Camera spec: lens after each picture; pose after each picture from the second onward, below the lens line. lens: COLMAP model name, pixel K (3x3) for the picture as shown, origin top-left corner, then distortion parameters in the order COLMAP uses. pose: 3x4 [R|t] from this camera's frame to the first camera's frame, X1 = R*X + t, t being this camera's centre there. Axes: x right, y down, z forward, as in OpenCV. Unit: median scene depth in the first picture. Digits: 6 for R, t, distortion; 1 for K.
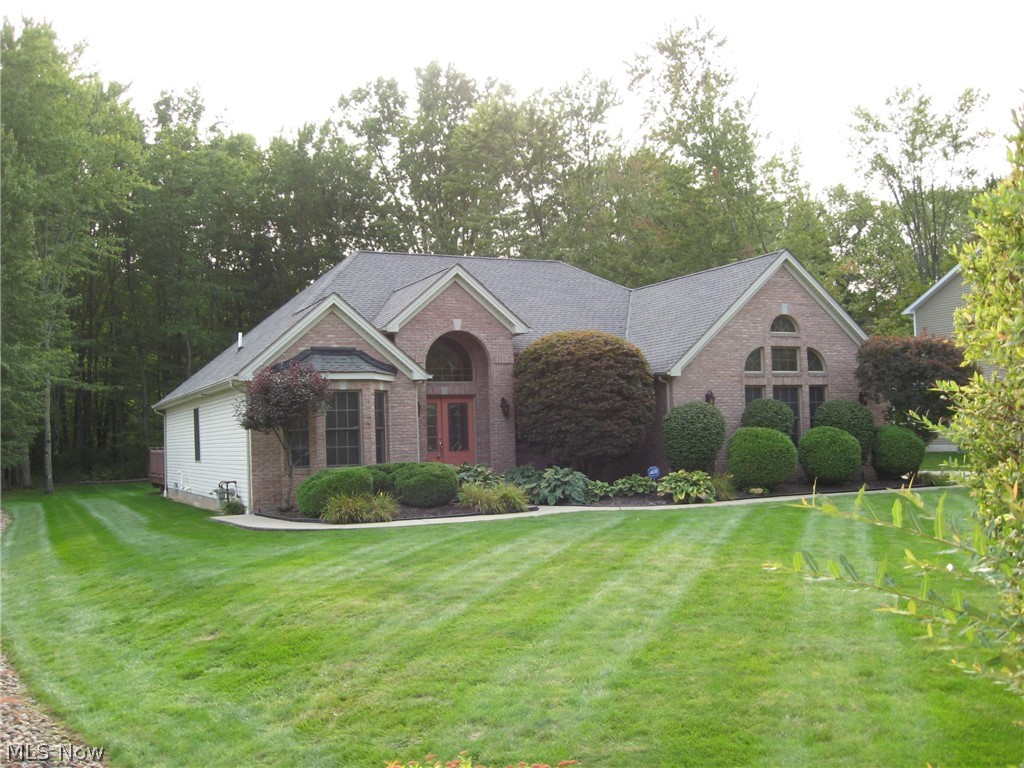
lens RADIAL K [[1051.1, 0, 509.2], [0, 1051.1, 382.6], [0, 0, 1]] dist [-0.142140, 0.000000]
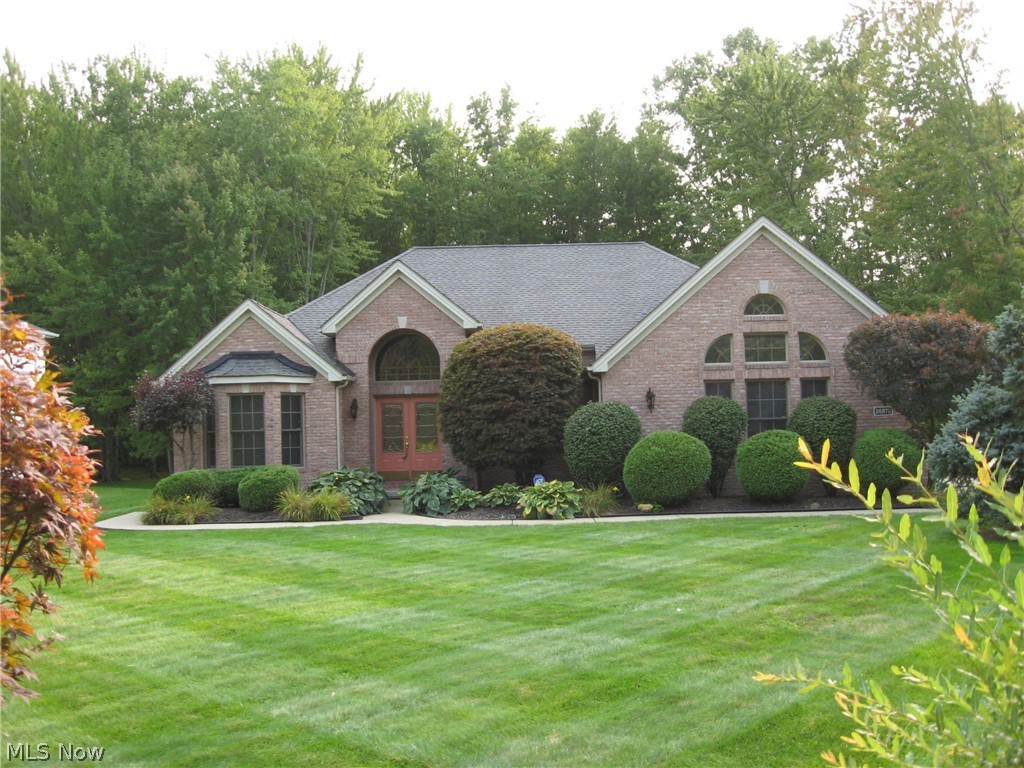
lens RADIAL K [[1051.1, 0, 511.4], [0, 1051.1, 385.3], [0, 0, 1]] dist [-0.142140, 0.000000]
pose [[0.901593, -0.012821, -0.432396, 0.463290], [0.021418, 0.999658, 0.015018, -0.009413], [0.432055, -0.022802, 0.901559, 0.169269]]
